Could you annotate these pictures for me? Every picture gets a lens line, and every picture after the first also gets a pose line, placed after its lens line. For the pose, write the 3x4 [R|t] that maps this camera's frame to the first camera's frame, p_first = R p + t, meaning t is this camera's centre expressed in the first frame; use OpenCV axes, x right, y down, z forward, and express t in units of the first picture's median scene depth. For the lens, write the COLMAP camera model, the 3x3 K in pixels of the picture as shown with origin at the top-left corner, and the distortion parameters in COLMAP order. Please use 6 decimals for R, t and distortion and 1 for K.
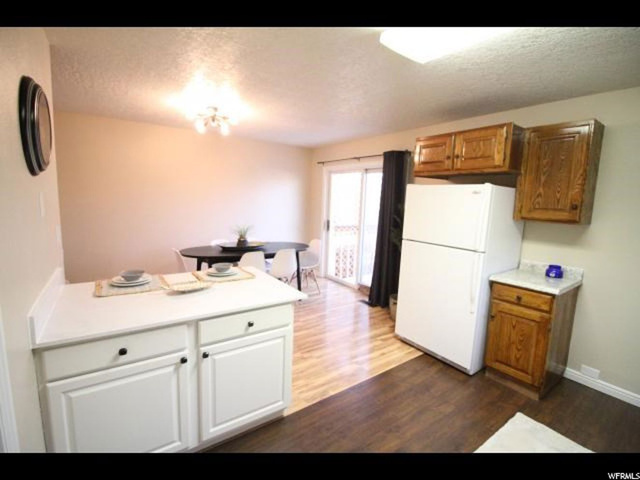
lens RADIAL K [[295.2, 0, 319.2], [0, 295.2, 237.3], [0, 0, 1]] dist [0.001463, -0.015052]
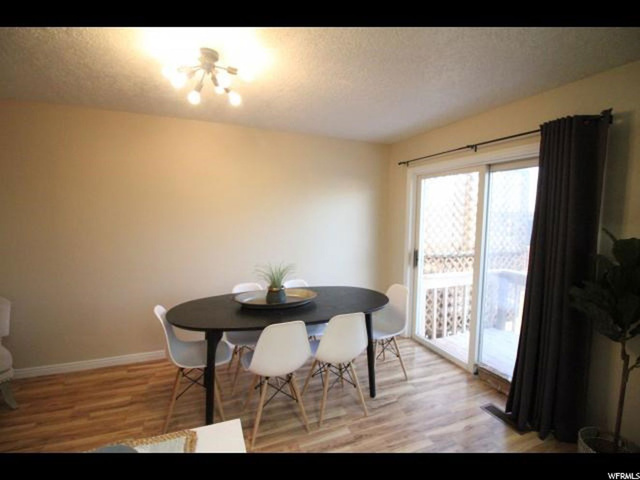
lens RADIAL K [[295.2, 0, 319.2], [0, 295.2, 237.3], [0, 0, 1]] dist [0.001463, -0.015052]
pose [[0.973255, -0.001526, -0.229721, -0.033433], [-0.010983, 0.998525, -0.053168, -0.061501], [0.229463, 0.054269, 0.971803, 0.405265]]
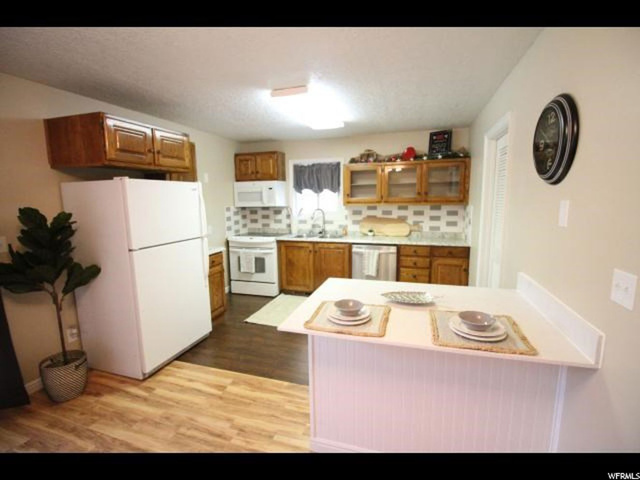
lens RADIAL K [[295.2, 0, 319.2], [0, 295.2, 237.3], [0, 0, 1]] dist [0.001463, -0.015052]
pose [[-0.602642, -0.132067, 0.787007, -0.415060], [0.100825, 0.965706, 0.239260, -0.111264], [-0.791616, 0.223538, -0.568660, 0.740882]]
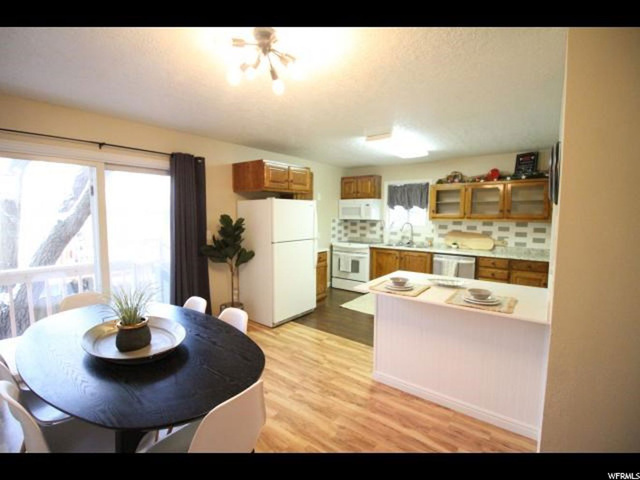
lens RADIAL K [[295.2, 0, 319.2], [0, 295.2, 237.3], [0, 0, 1]] dist [0.001463, -0.015052]
pose [[-0.286044, -0.111933, 0.951656, -0.645208], [0.114633, 0.982024, 0.149960, -0.124331], [-0.951335, 0.151987, -0.268071, 0.810956]]
